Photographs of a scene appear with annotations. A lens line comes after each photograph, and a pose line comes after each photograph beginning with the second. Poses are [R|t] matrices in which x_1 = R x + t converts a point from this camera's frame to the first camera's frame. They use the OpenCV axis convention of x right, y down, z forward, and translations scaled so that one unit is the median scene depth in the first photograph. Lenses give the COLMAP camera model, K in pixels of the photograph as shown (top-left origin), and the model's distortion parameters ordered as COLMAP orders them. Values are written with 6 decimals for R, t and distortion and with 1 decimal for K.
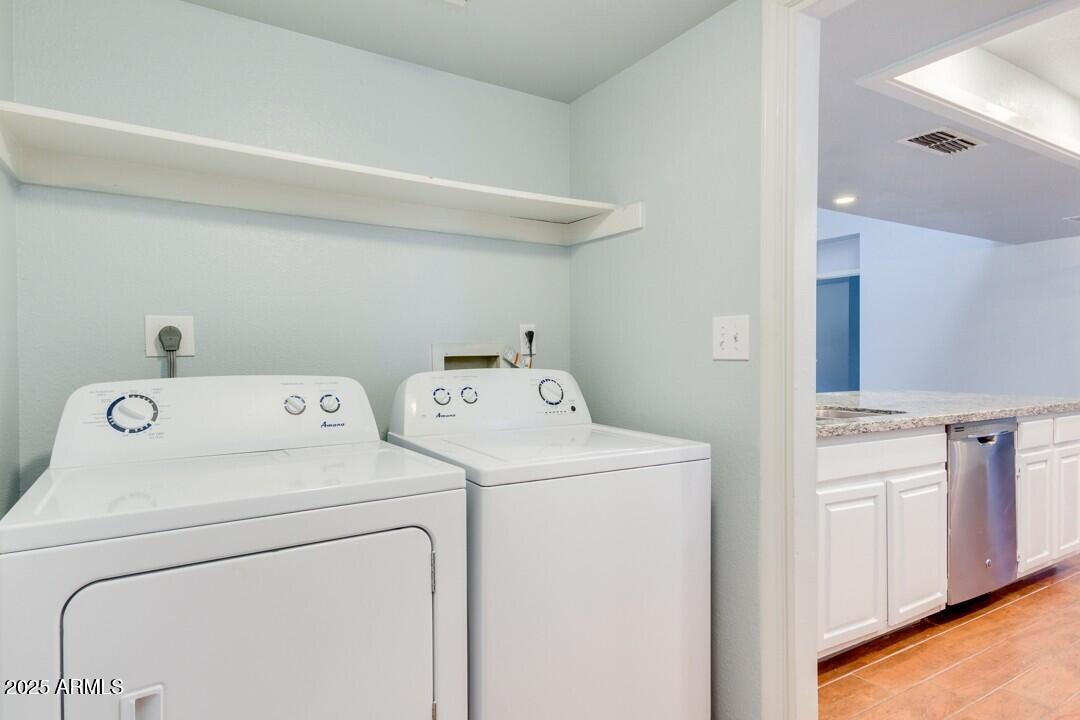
lens RADIAL K [[584.3, 0, 534.3], [0, 584.3, 363.0], [0, 0, 1]] dist [0.023165, -0.002467]
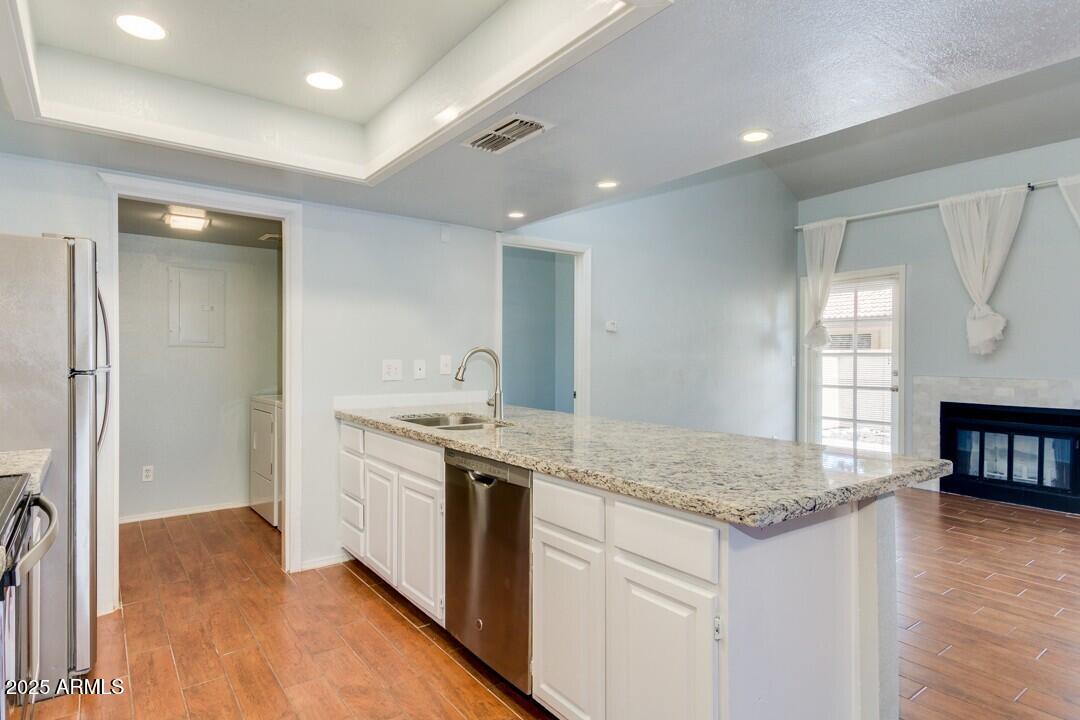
lens RADIAL K [[591.1, 0, 540.0], [0, 591.1, 360.0], [0, 0, 1]] dist [0.025556, 0.000565]
pose [[0.109899, 0.008675, -0.993905, 1.609884], [-0.016275, 0.999844, 0.006927, -0.048321], [0.993810, 0.015415, 0.110023, 0.981268]]
